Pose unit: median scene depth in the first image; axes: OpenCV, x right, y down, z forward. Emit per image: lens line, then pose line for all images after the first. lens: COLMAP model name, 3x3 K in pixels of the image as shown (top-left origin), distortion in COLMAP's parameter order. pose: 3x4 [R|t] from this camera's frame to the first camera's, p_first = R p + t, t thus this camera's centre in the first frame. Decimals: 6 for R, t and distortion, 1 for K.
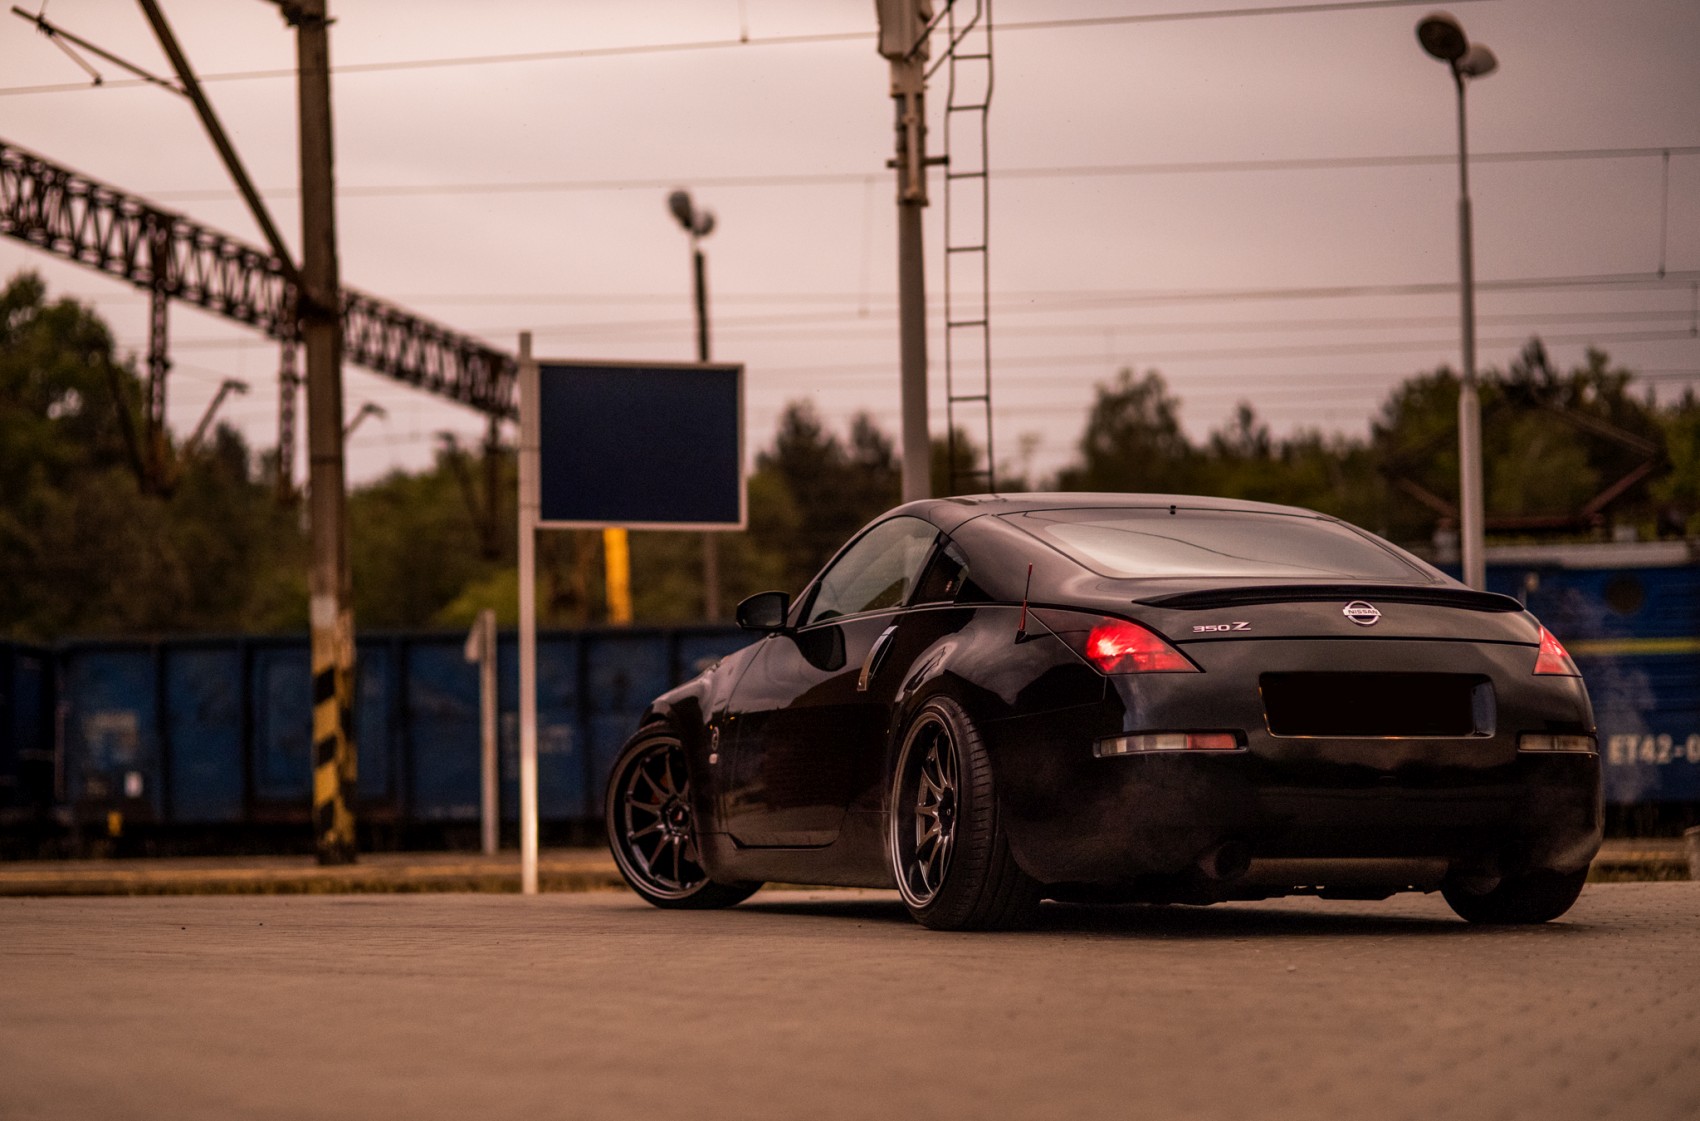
lens RADIAL K [[4346.6, 0, 848.6], [0, 4346.6, 502.2], [0, 0, 1]] dist [-0.022476, 0.158080]
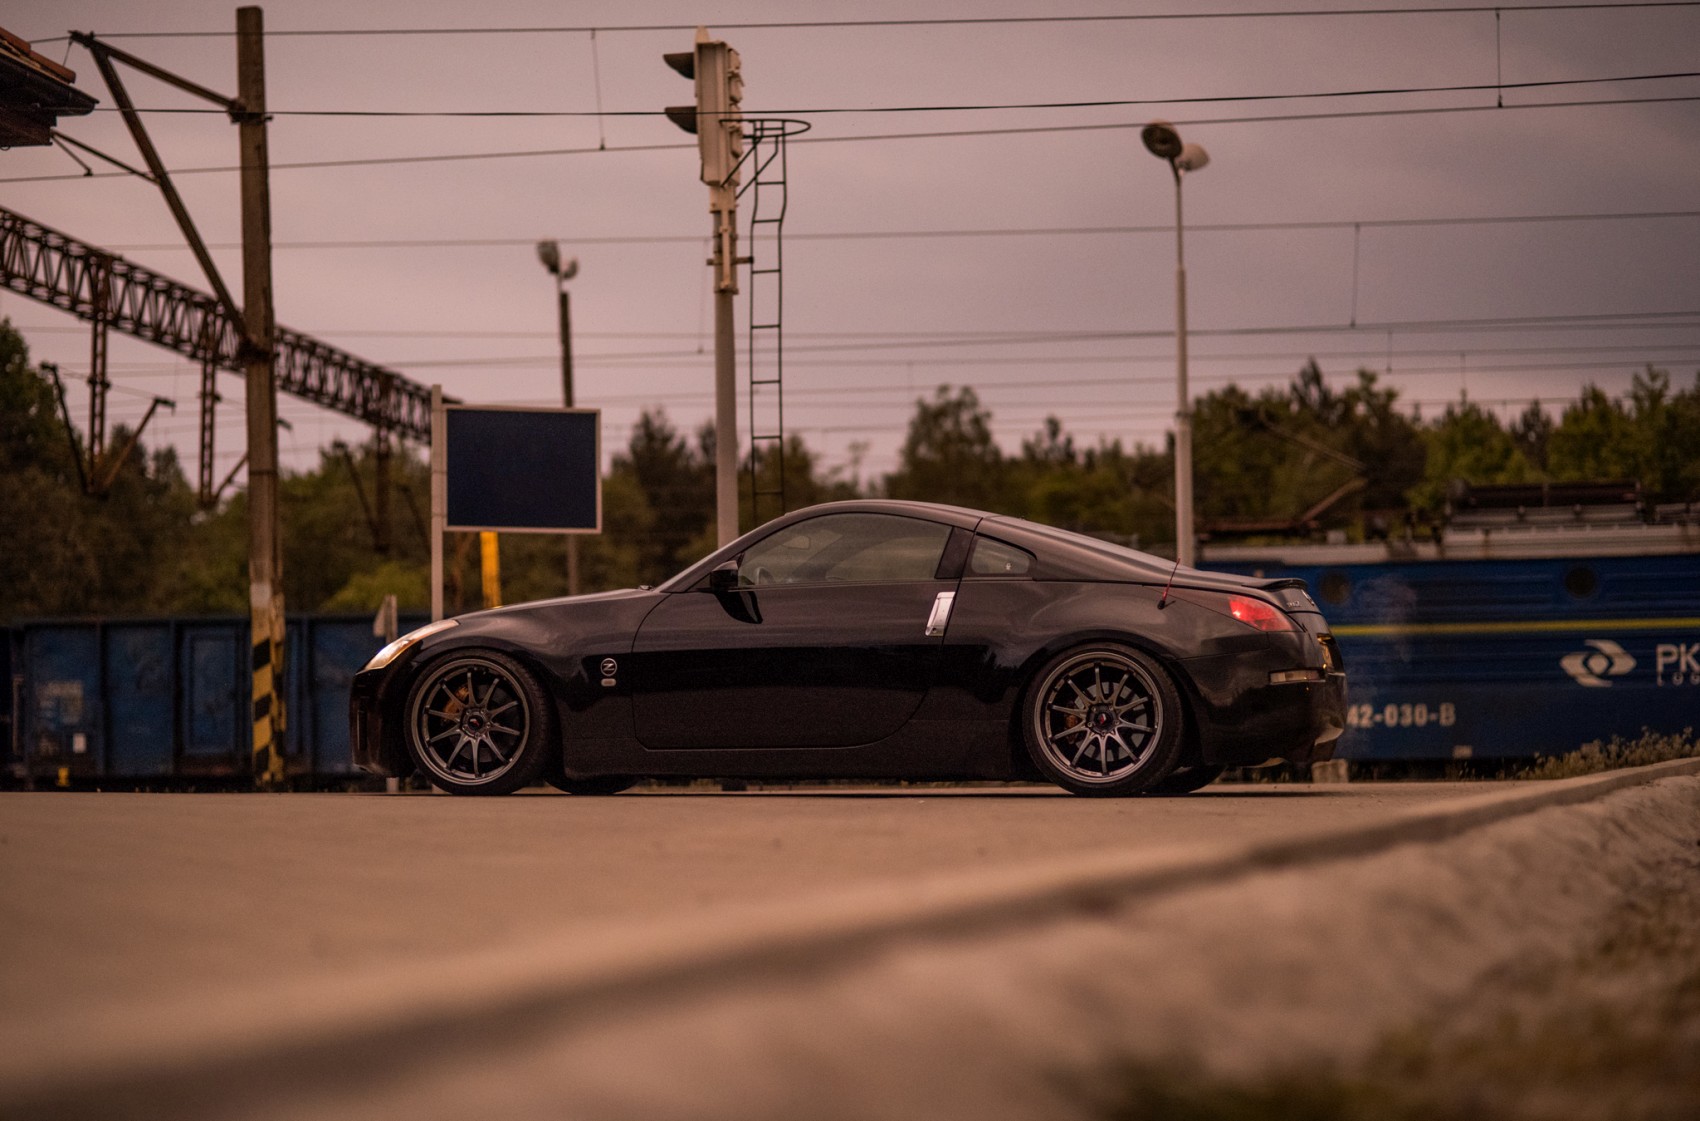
lens RADIAL K [[4153.3, 0, 850.0], [0, 4153.3, 560.5], [0, 0, 1]] dist [-0.048750, 0.102492]
pose [[0.999352, 0.005148, 0.035618, 0.003789], [-0.005672, 0.999877, 0.014630, -0.002240], [-0.035539, -0.014822, 0.999258, -0.141640]]
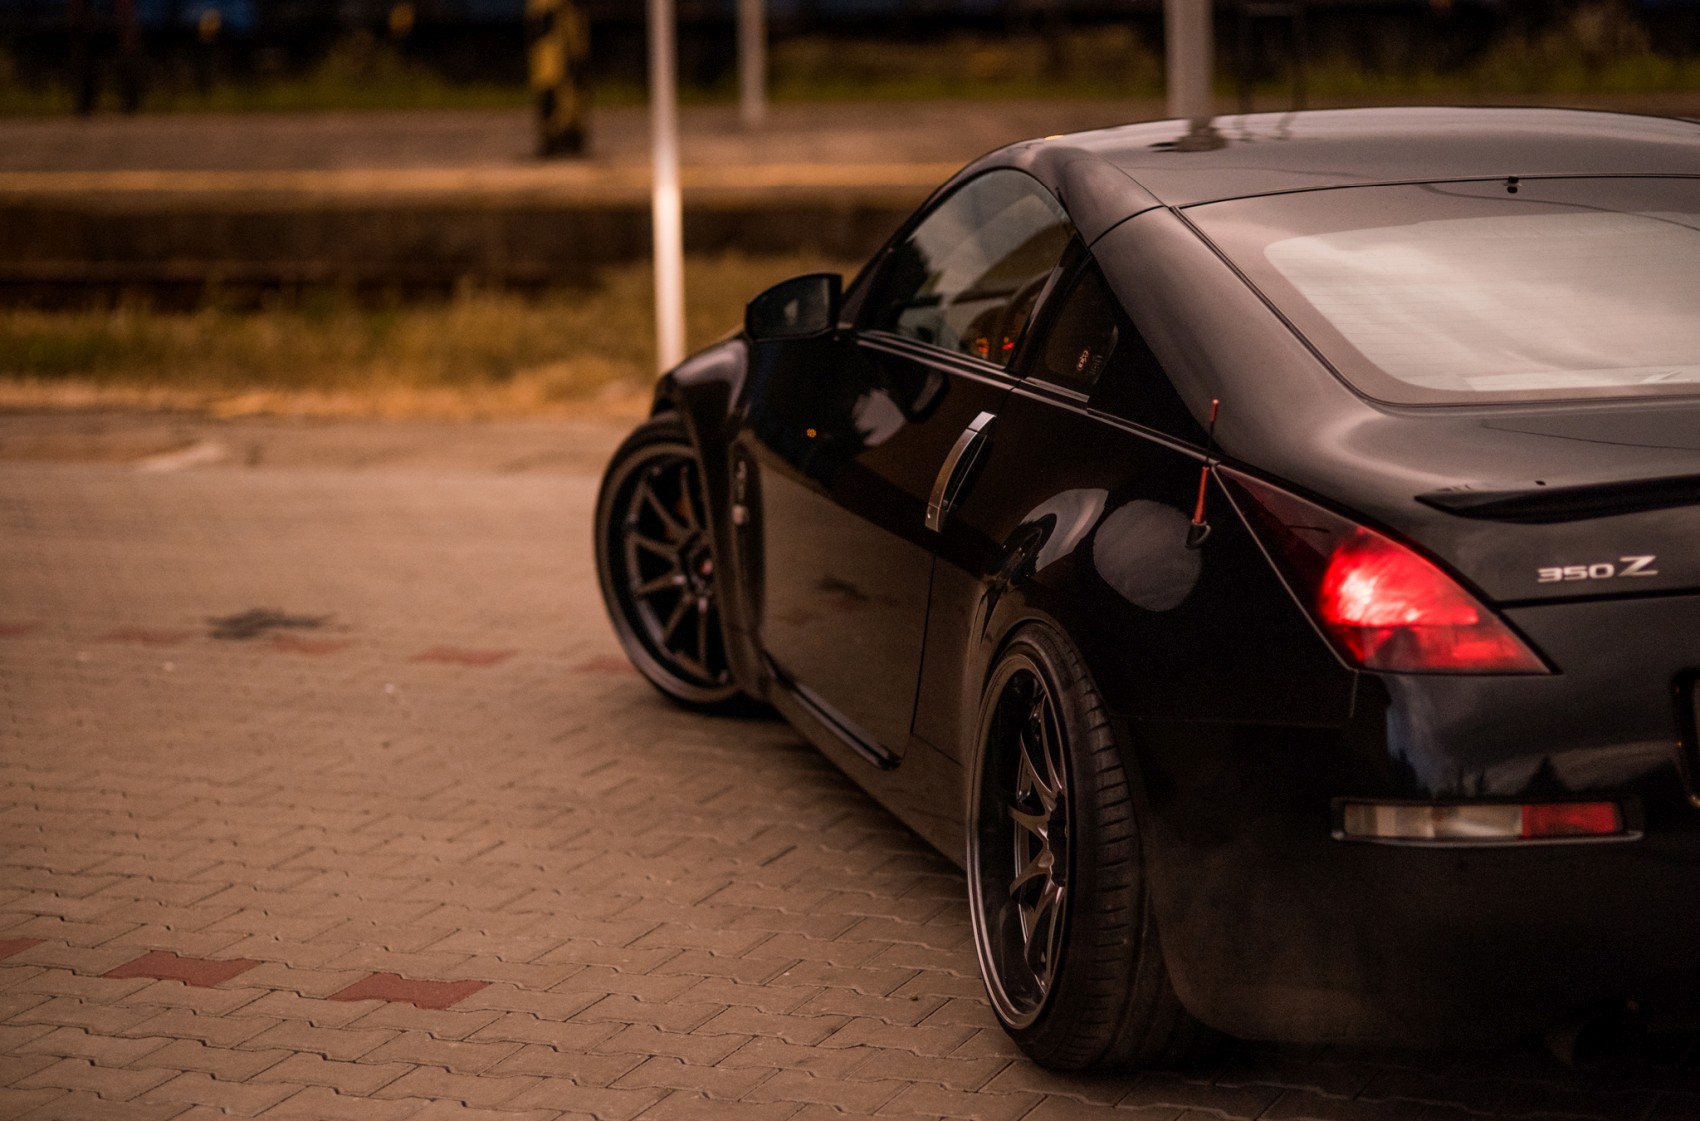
lens RADIAL K [[4346.6, 0, 848.6], [0, 4346.6, 502.2], [0, 0, 1]] dist [-0.022476, 0.158080]
pose [[0.996214, 0.001296, -0.086920, 0.009844], [0.016496, 0.978902, 0.203661, -0.017555], [0.085350, -0.204324, 0.975175, 0.114618]]
